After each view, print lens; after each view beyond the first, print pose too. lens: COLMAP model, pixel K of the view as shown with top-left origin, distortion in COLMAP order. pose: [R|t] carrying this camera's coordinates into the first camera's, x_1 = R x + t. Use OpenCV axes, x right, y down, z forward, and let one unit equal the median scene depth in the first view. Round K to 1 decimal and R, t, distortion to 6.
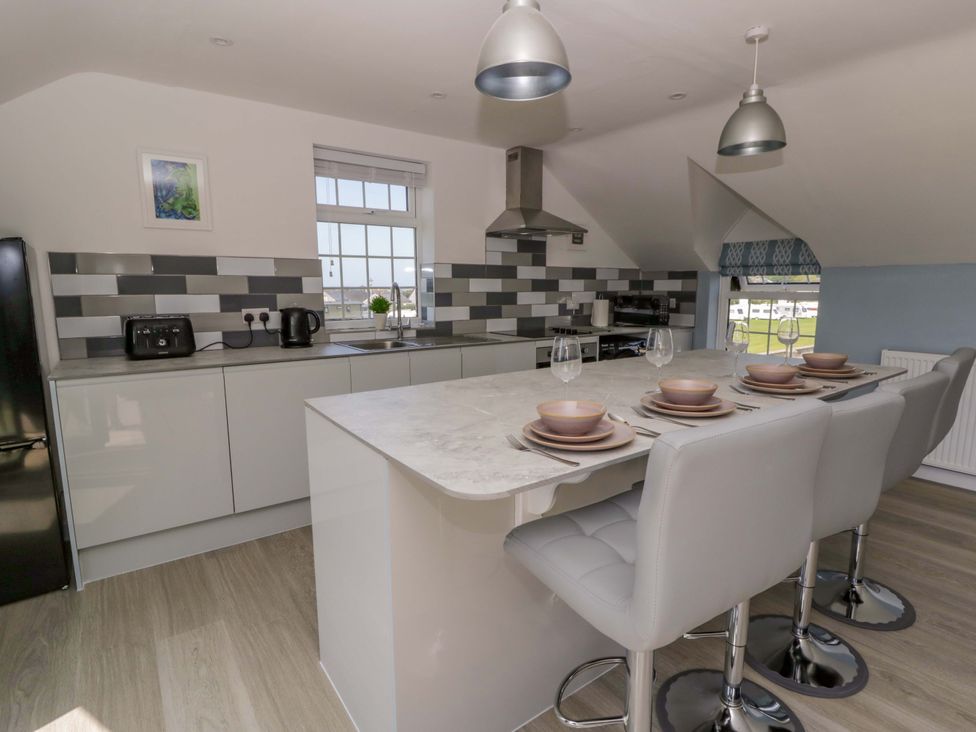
lens RADIAL K [[512.0, 0, 496.8], [0, 512.0, 362.4], [0, 0, 1]] dist [-0.000804, -0.013350]
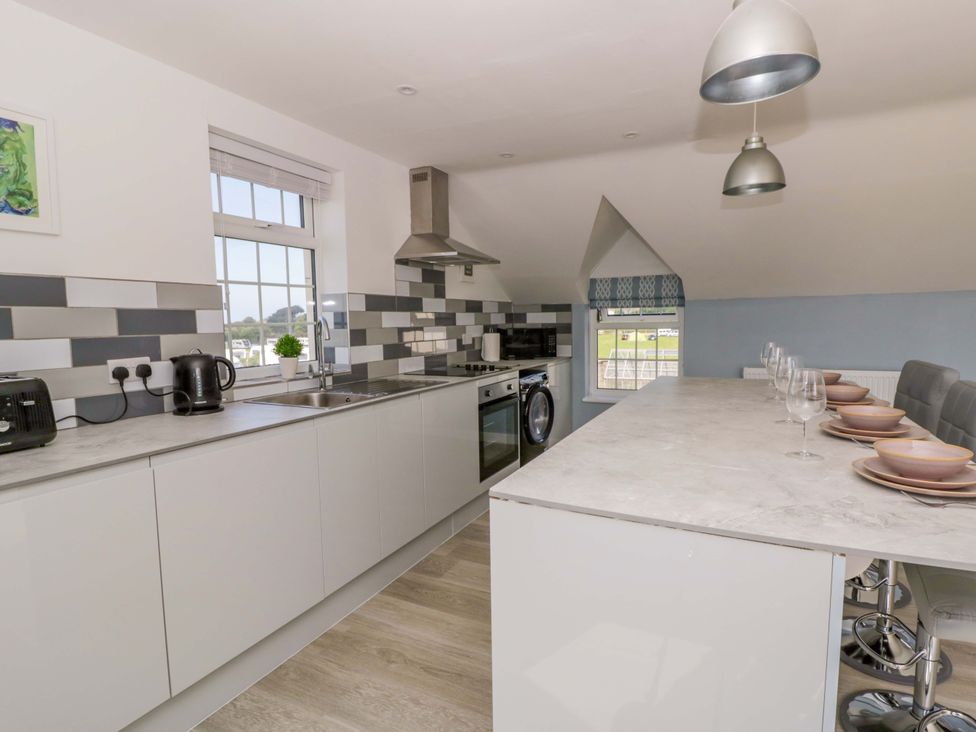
lens RADIAL K [[512.0, 0, 498.0], [0, 512.0, 361.0], [0, 0, 1]] dist [-0.000804, -0.013350]
pose [[0.886240, -0.050355, 0.460481, -0.281757], [0.083432, 0.995169, -0.051749, -0.023787], [-0.455651, 0.084281, 0.886160, 0.173616]]
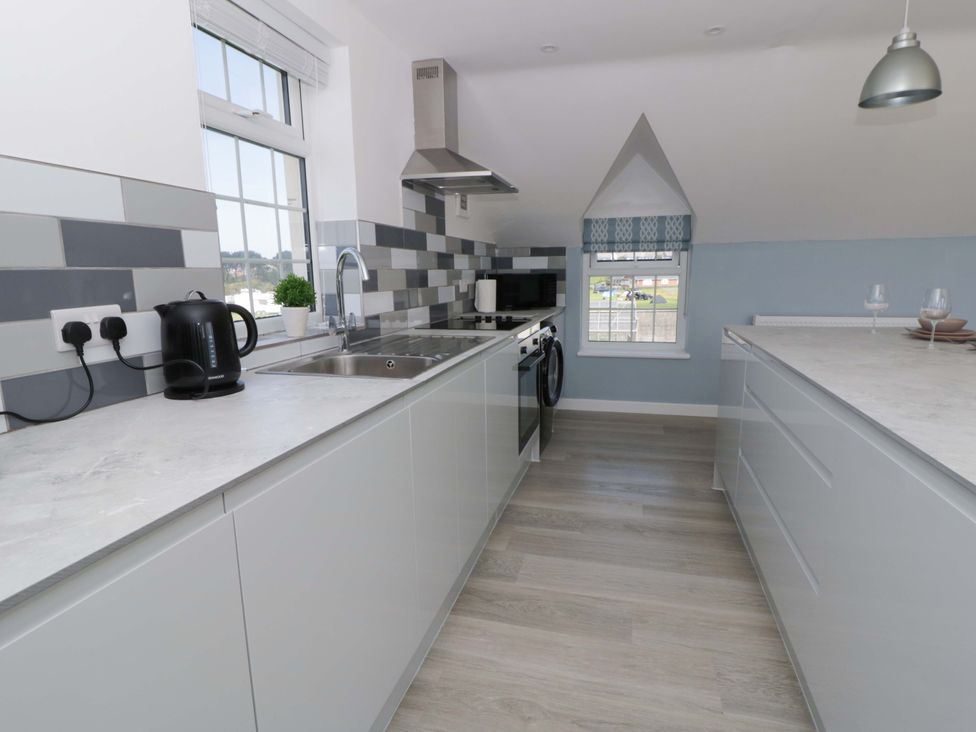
lens RADIAL K [[512.0, 0, 497.4], [0, 512.0, 361.6], [0, 0, 1]] dist [-0.000804, -0.013350]
pose [[0.778387, -0.116618, 0.616858, -0.373862], [0.102987, 0.993003, 0.057775, -0.044571], [-0.619280, 0.018557, 0.784951, 0.413881]]
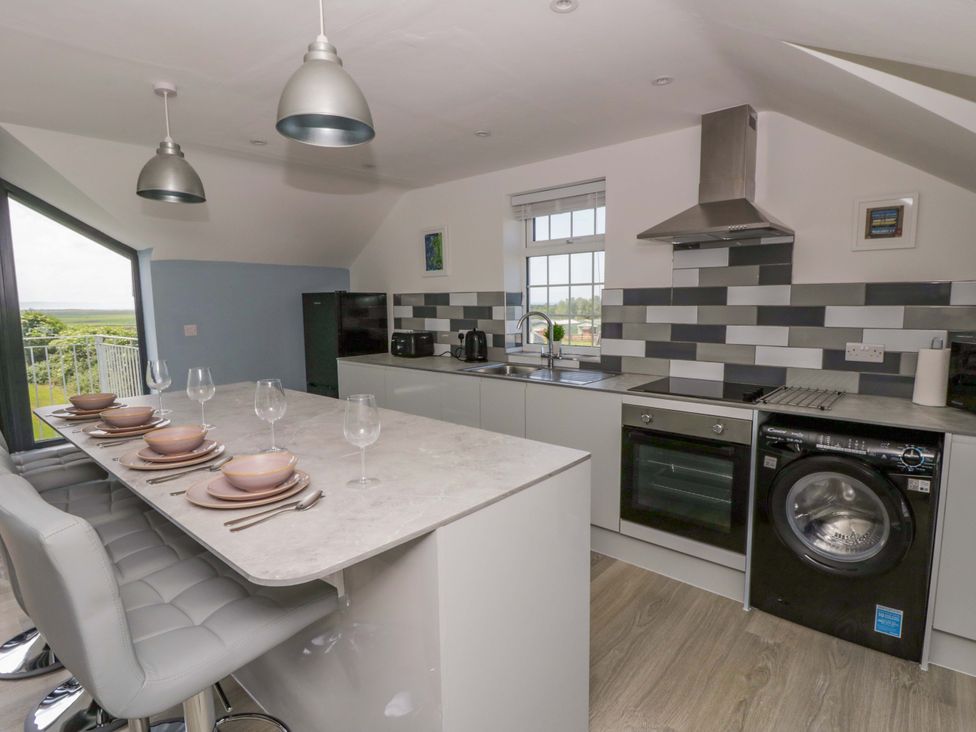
lens RADIAL K [[512.0, 0, 498.1], [0, 512.0, 360.6], [0, 0, 1]] dist [-0.000804, -0.013350]
pose [[0.226740, 0.110745, -0.967639, 0.683875], [-0.132871, 0.987743, 0.081911, -0.116565], [0.964849, 0.109999, 0.238676, 0.607620]]
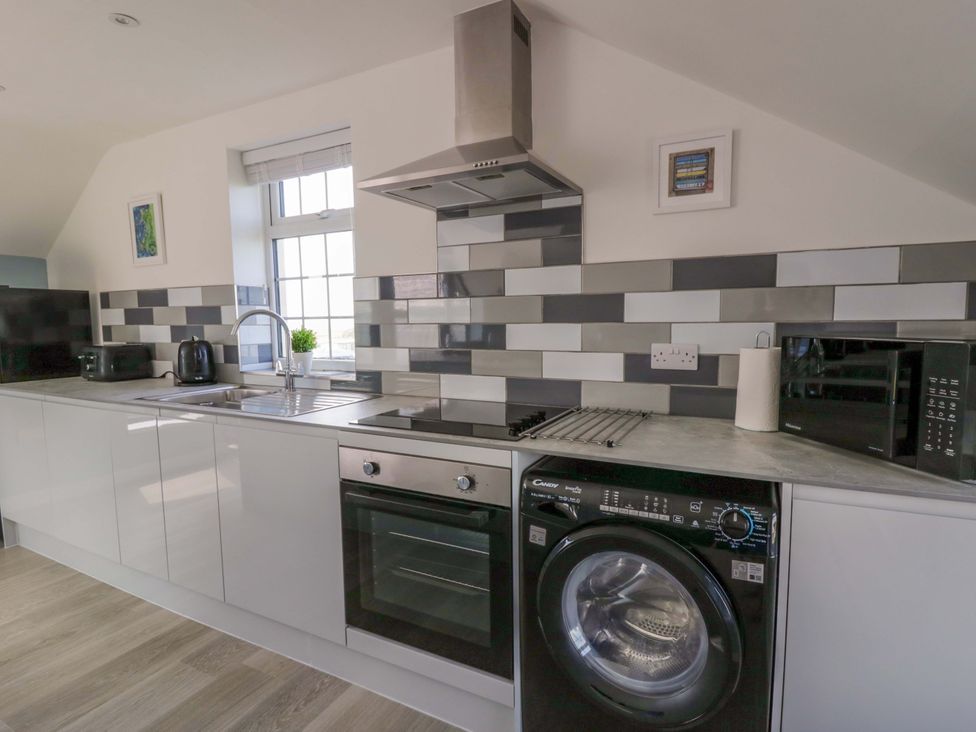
lens RADIAL K [[512.0, 0, 495.3], [0, 512.0, 367.5], [0, 0, 1]] dist [-0.000804, -0.013350]
pose [[0.452845, 0.081588, -0.887848, 0.506784], [-0.120191, 0.992301, 0.029883, -0.119968], [0.883451, 0.093179, 0.459165, 0.847051]]
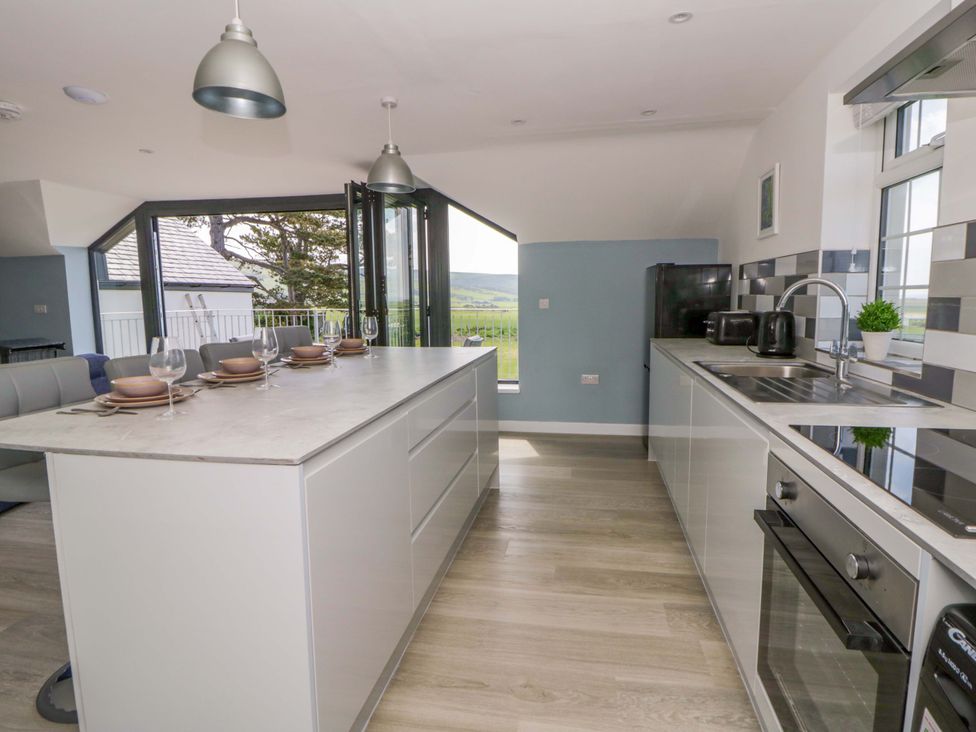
lens RADIAL K [[509.0, 0, 500.9], [0, 509.0, 351.2], [0, 0, 1]] dist [-0.006375, -0.011172]
pose [[-0.722045, 0.083865, -0.686744, 0.424572], [-0.089272, 0.973034, 0.212688, -0.145671], [0.686062, 0.214878, -0.695088, 1.030706]]
